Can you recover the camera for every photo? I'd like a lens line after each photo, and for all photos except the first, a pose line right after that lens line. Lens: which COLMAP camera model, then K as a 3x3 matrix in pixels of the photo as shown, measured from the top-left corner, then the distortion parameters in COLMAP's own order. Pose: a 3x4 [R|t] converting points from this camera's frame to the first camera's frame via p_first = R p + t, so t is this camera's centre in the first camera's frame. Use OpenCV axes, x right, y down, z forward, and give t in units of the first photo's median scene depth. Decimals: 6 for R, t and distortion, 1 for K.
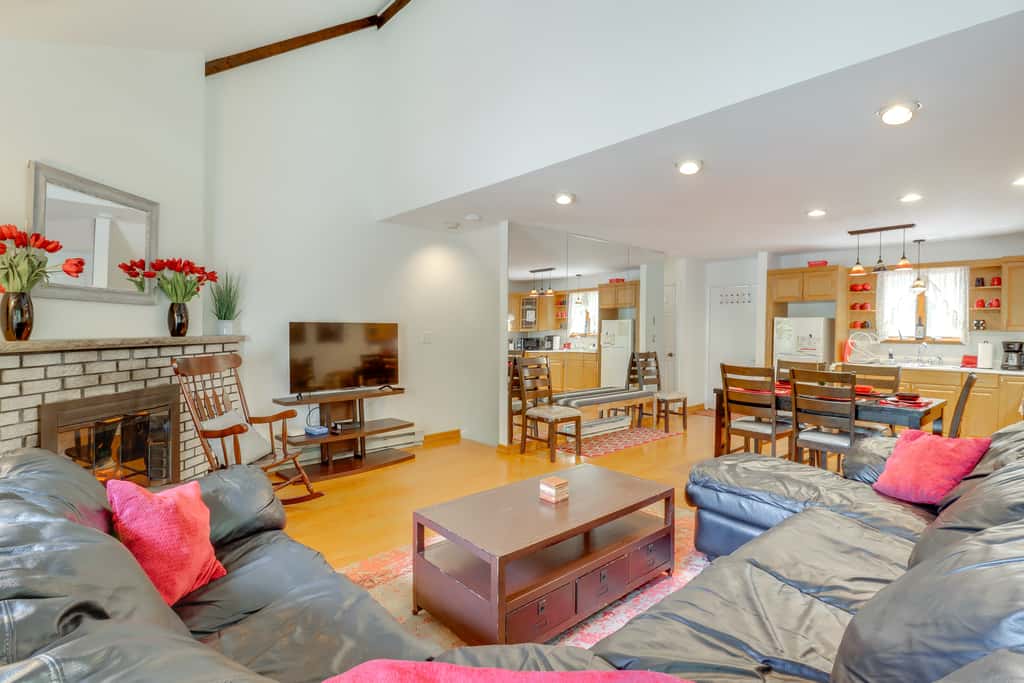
lens RADIAL K [[498.4, 0, 512.5], [0, 498.4, 339.0], [0, 0, 1]] dist [-0.012533, -0.002703]
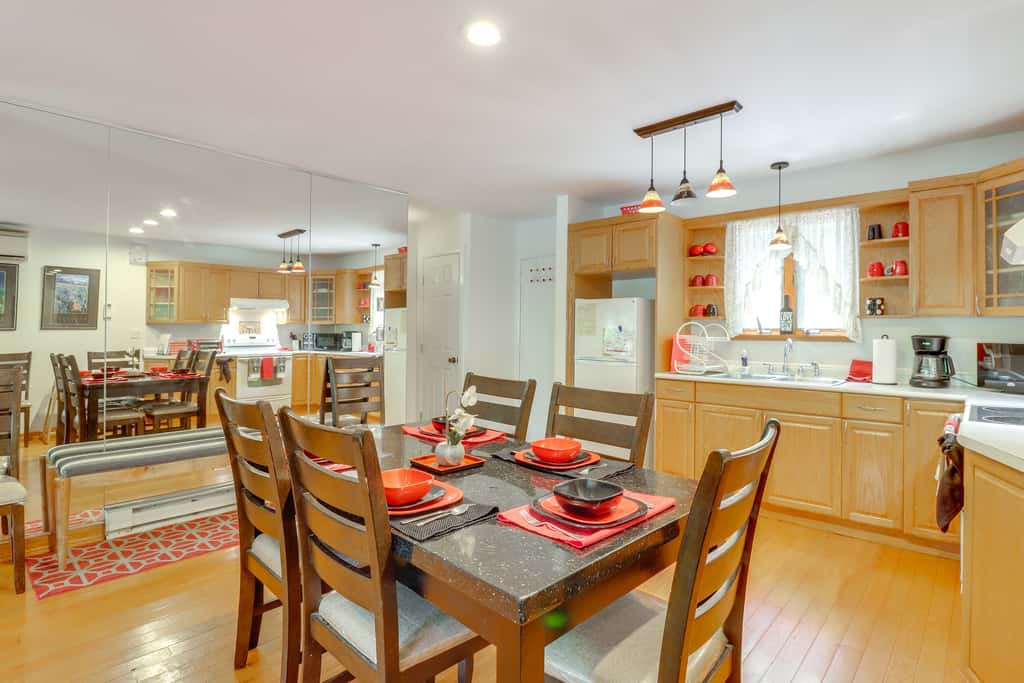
lens RADIAL K [[497.8, 0, 516.3], [0, 497.8, 331.8], [0, 0, 1]] dist [-0.022533, -0.000613]
pose [[0.997784, 0.002561, 0.066480, 0.495774], [-0.001429, 0.999853, -0.017060, 0.010521], [-0.066514, 0.016928, 0.997642, 0.458546]]
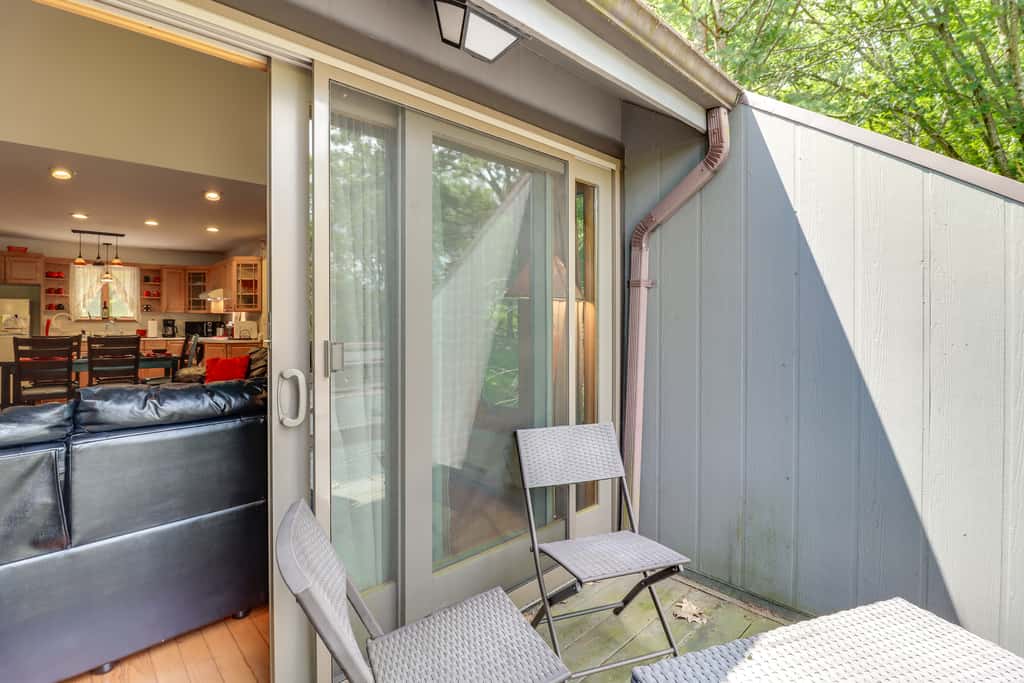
lens RADIAL K [[478.8, 0, 484.0], [0, 478.8, 324.7], [0, 0, 1]] dist [0.002002, -0.006978]
pose [[0.018783, -0.011464, 0.999758, -0.467050], [0.018892, 0.999760, 0.011109, 0.023514], [-0.999645, 0.018679, 0.018995, -0.035425]]
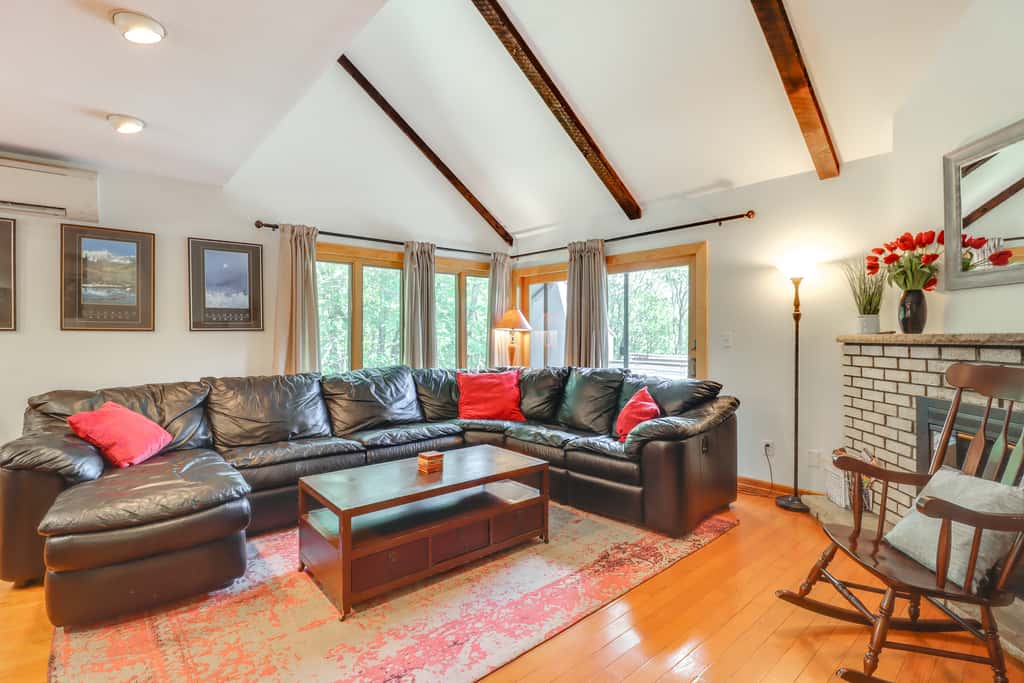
lens RADIAL K [[478.8, 0, 505.7], [0, 478.8, 345.5], [0, 0, 1]] dist [0.002002, -0.006978]
pose [[-0.999602, -0.008338, 0.026946, -0.045703], [-0.007245, 0.999157, 0.040413, -0.003295], [-0.027260, 0.040202, -0.998820, 0.894916]]
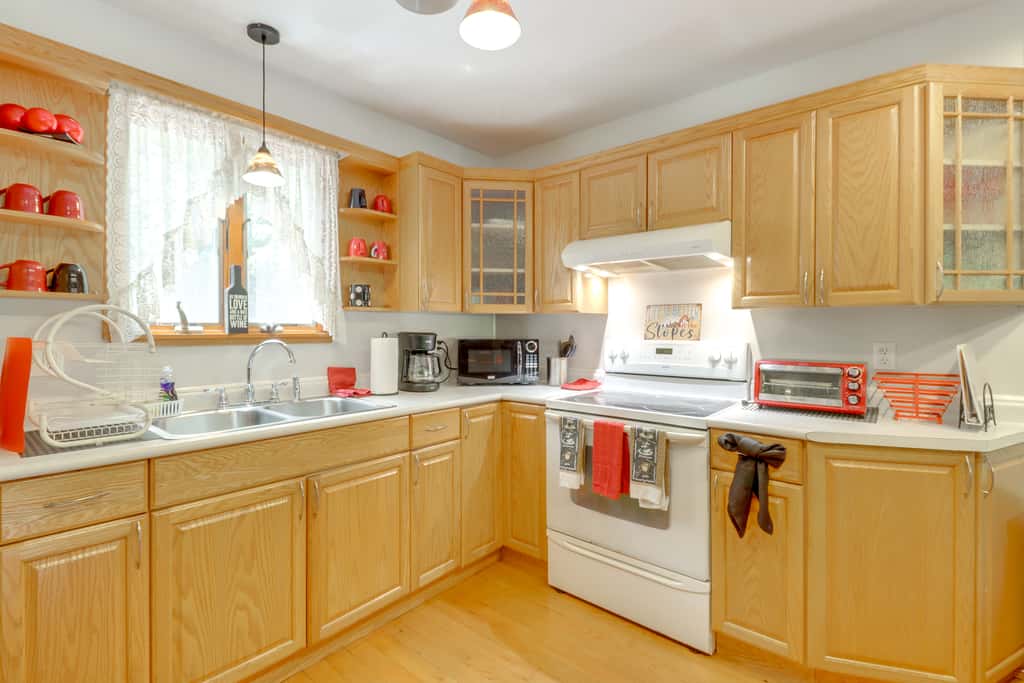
lens RADIAL K [[478.8, 0, 499.7], [0, 478.8, 327.9], [0, 0, 1]] dist [0.002002, -0.006978]
pose [[-0.115533, -0.003109, 0.993299, 0.509740], [0.016404, 0.999853, 0.005038, -0.000509], [-0.993168, 0.016877, -0.115465, 0.928078]]
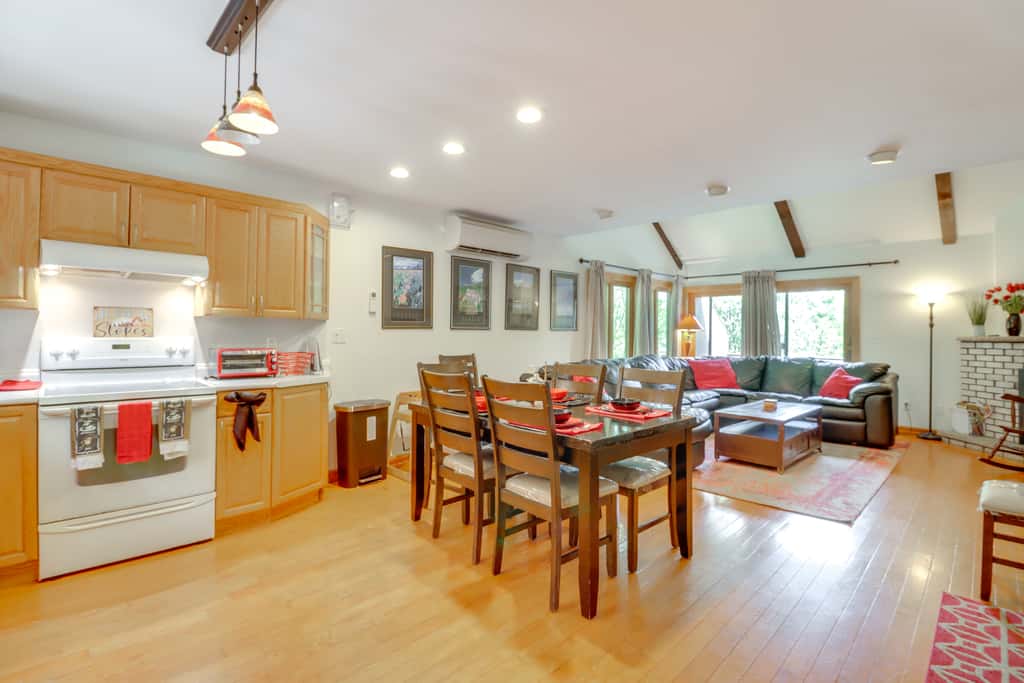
lens RADIAL K [[478.8, 0, 517.7], [0, 478.8, 337.9], [0, 0, 1]] dist [0.002002, -0.006978]
pose [[-0.998979, -0.015065, -0.042585, 0.518632], [-0.016259, 0.999480, 0.027833, -0.005516], [0.042144, 0.028497, -0.998705, 1.254258]]
